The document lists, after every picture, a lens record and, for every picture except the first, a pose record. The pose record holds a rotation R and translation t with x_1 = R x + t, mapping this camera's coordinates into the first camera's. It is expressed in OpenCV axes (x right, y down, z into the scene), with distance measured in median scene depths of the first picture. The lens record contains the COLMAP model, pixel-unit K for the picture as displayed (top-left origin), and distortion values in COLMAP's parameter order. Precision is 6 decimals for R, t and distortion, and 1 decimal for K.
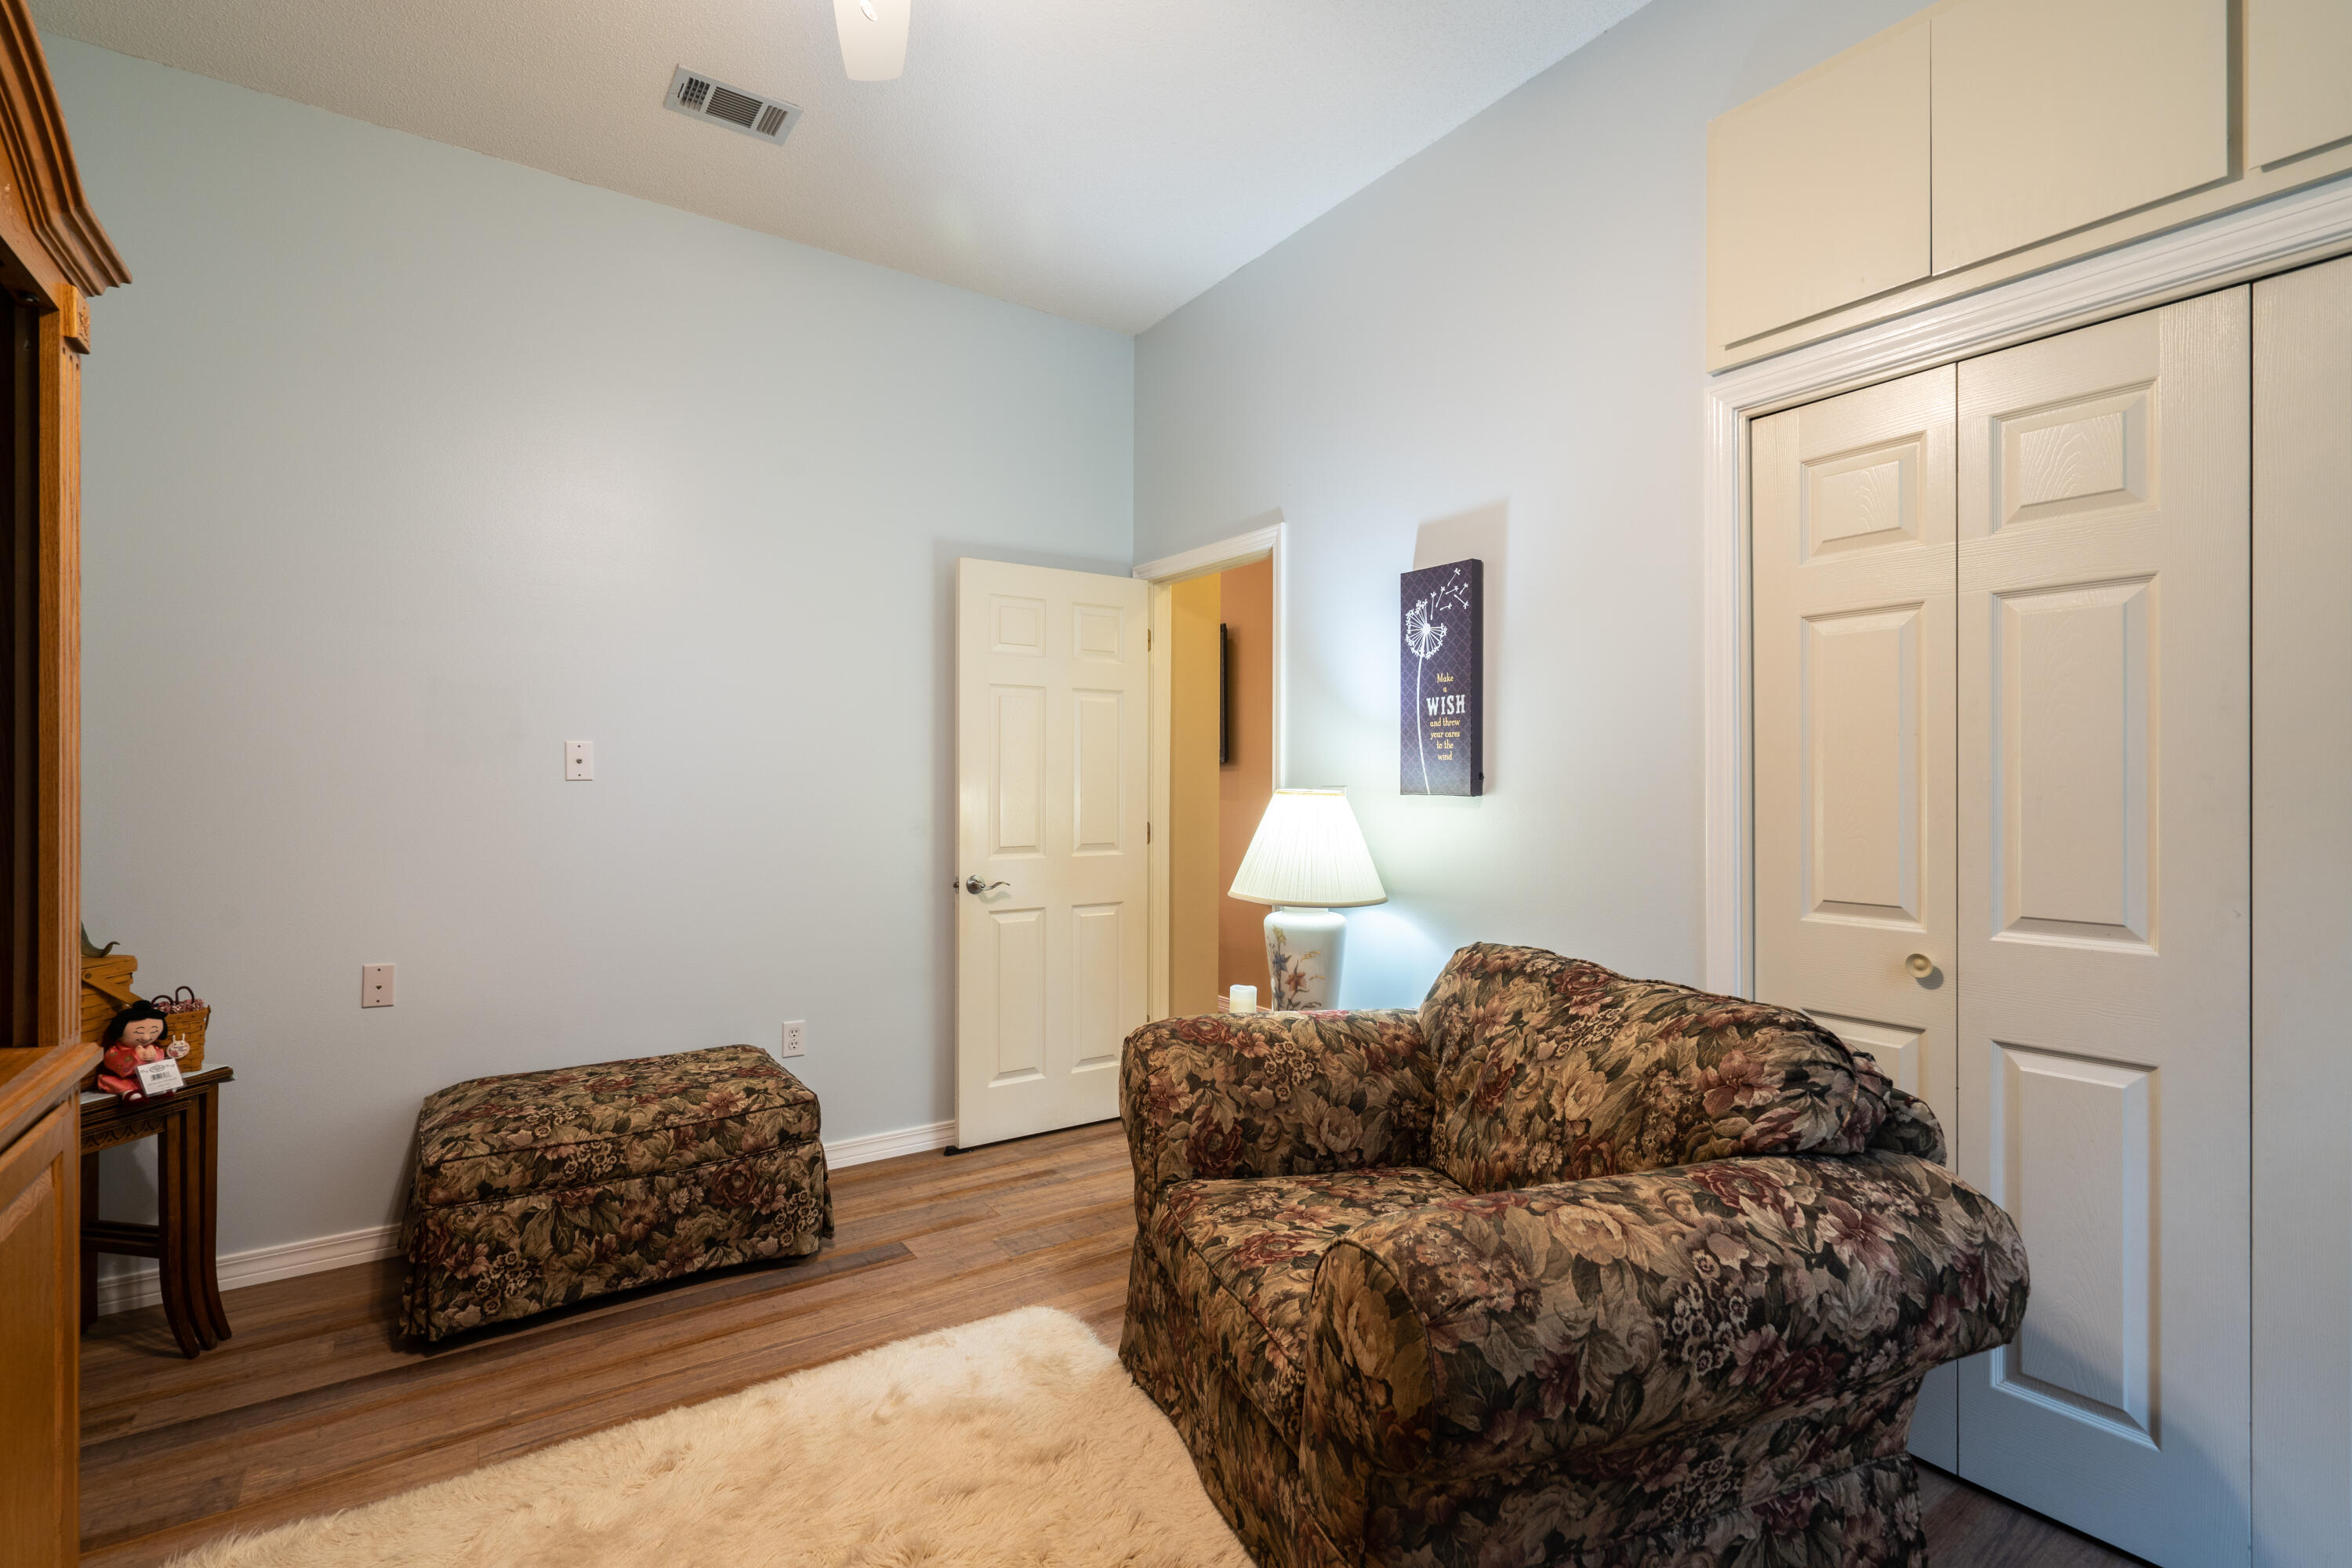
lens RADIAL K [[1066.9, 0, 1172.3], [0, 1066.9, 778.1], [0, 0, 1]] dist [-0.010146, -0.000186]
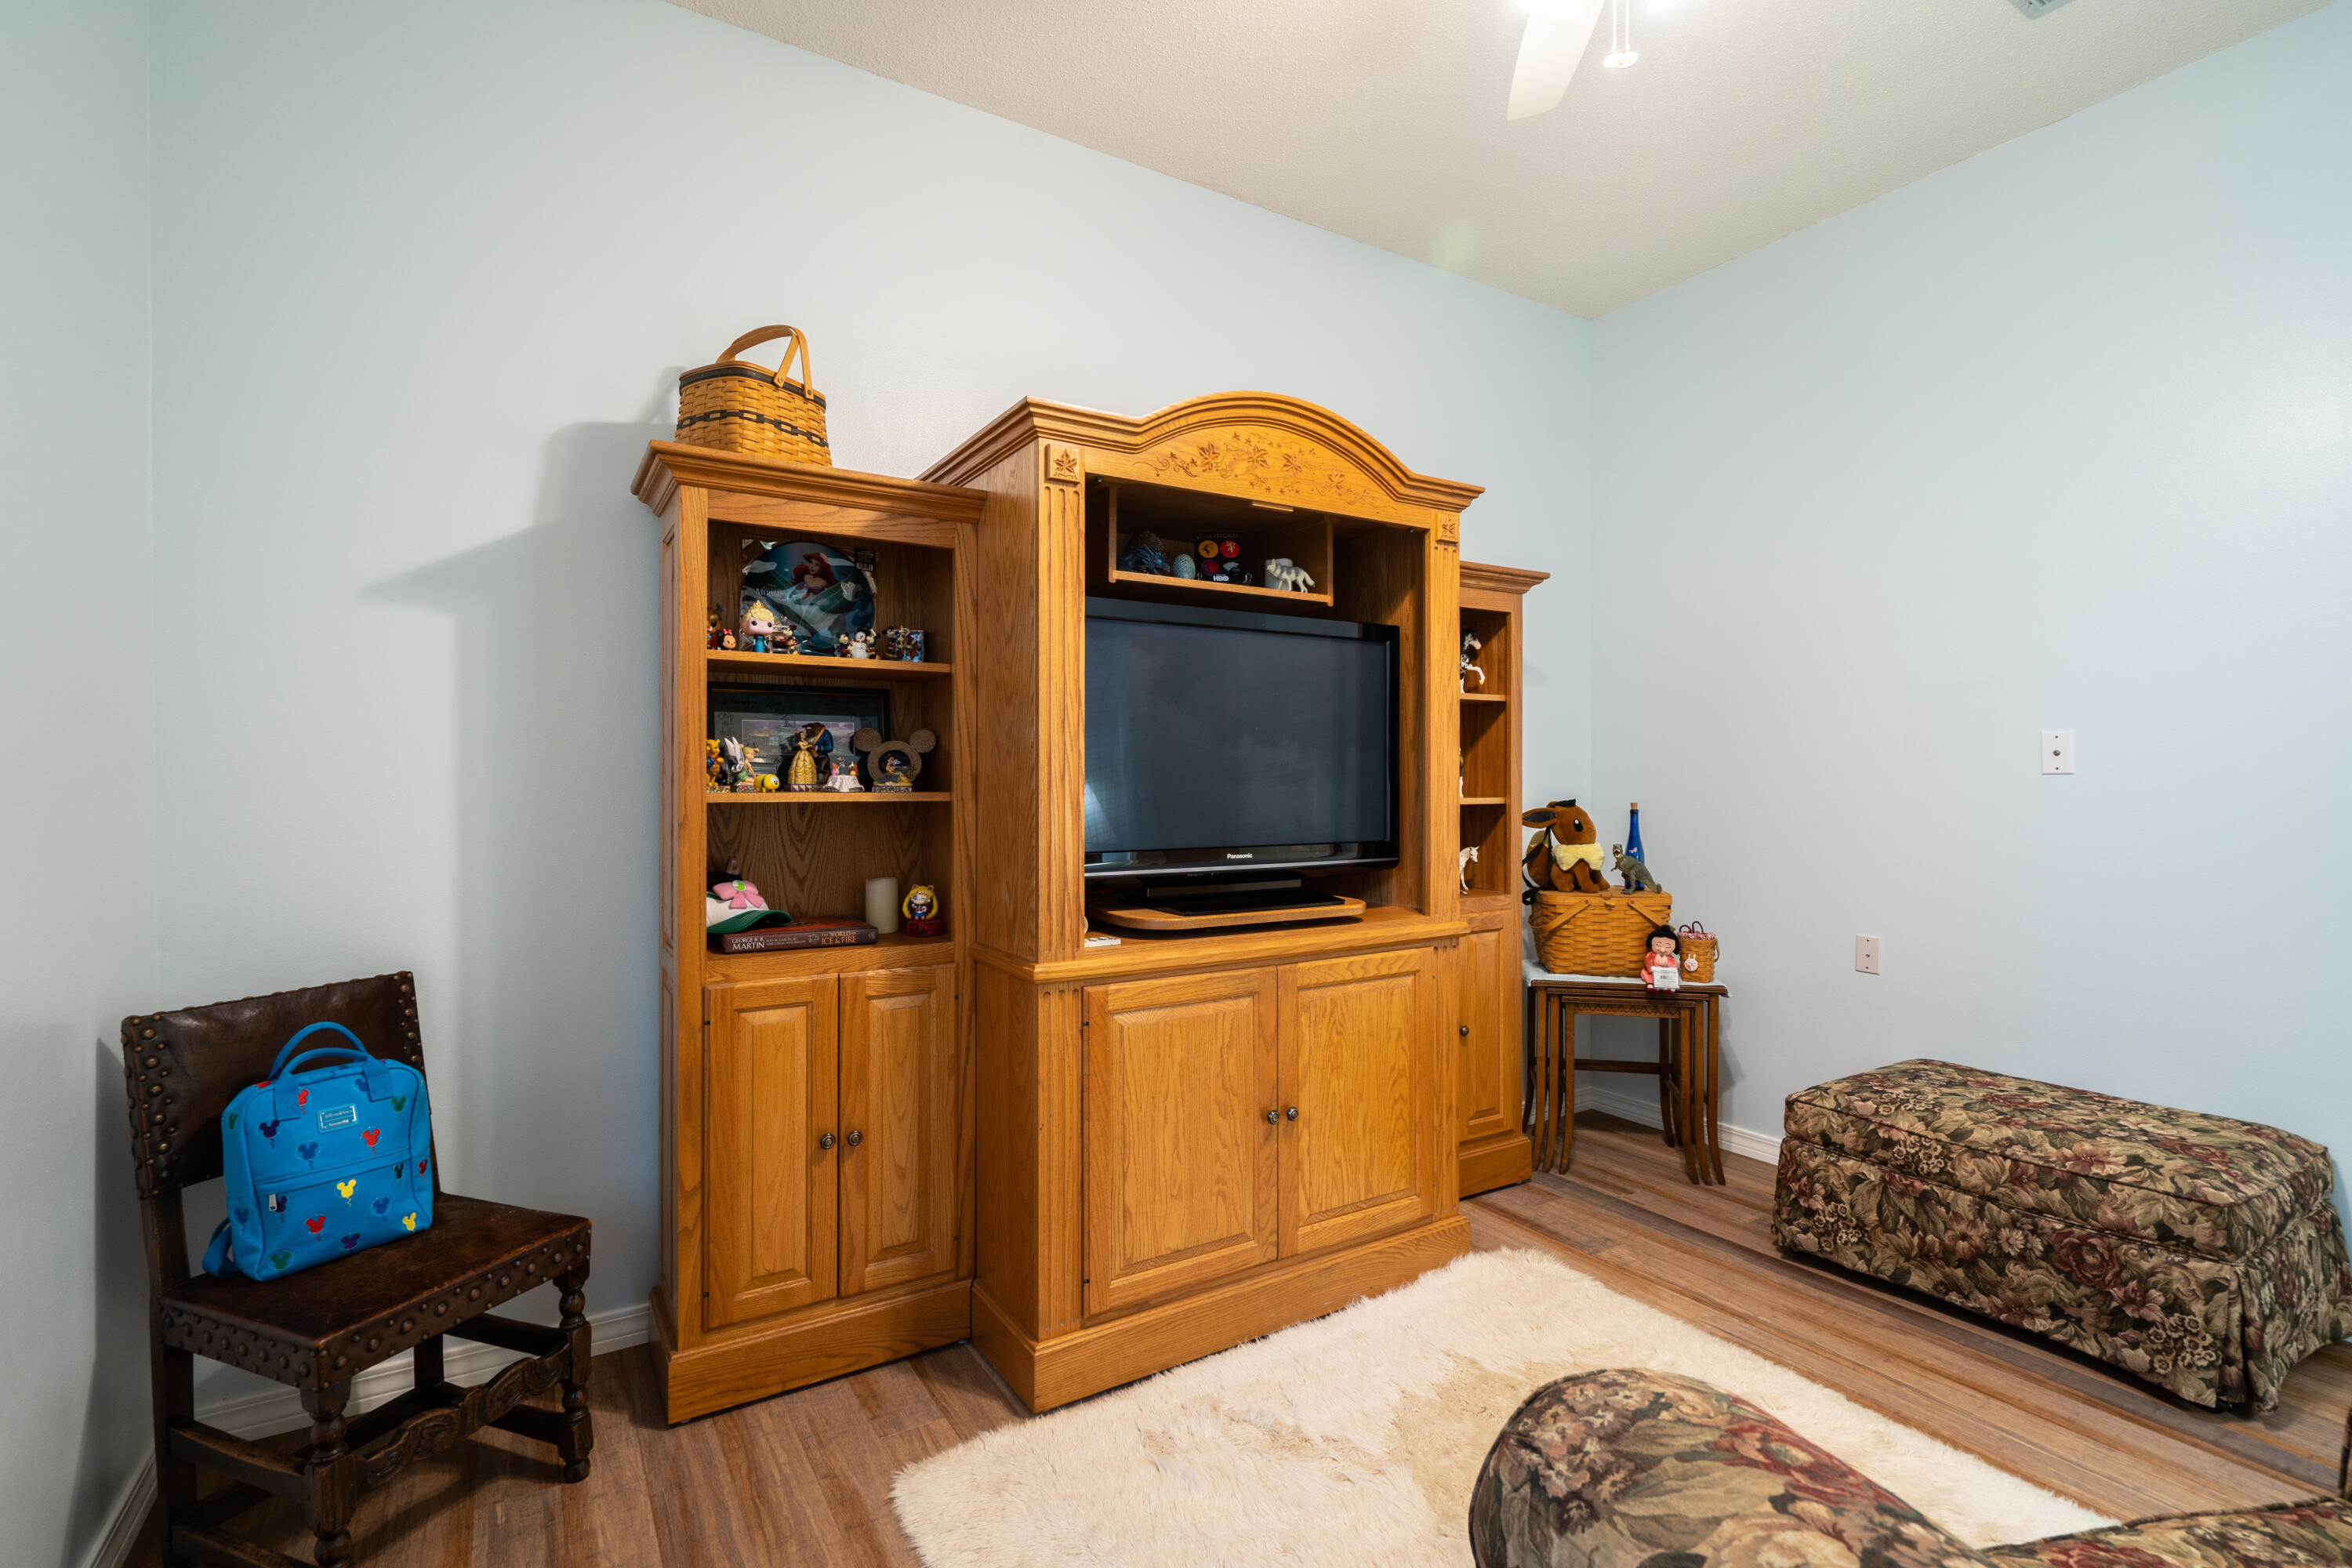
lens RADIAL K [[1066.9, 0, 1172.3], [0, 1066.9, 778.1], [0, 0, 1]] dist [-0.010146, -0.000186]
pose [[-0.066562, -0.000567, -0.997782, 0.497130], [0.008329, 0.999965, -0.001124, 0.000641], [0.997748, -0.008385, -0.066555, 0.367429]]
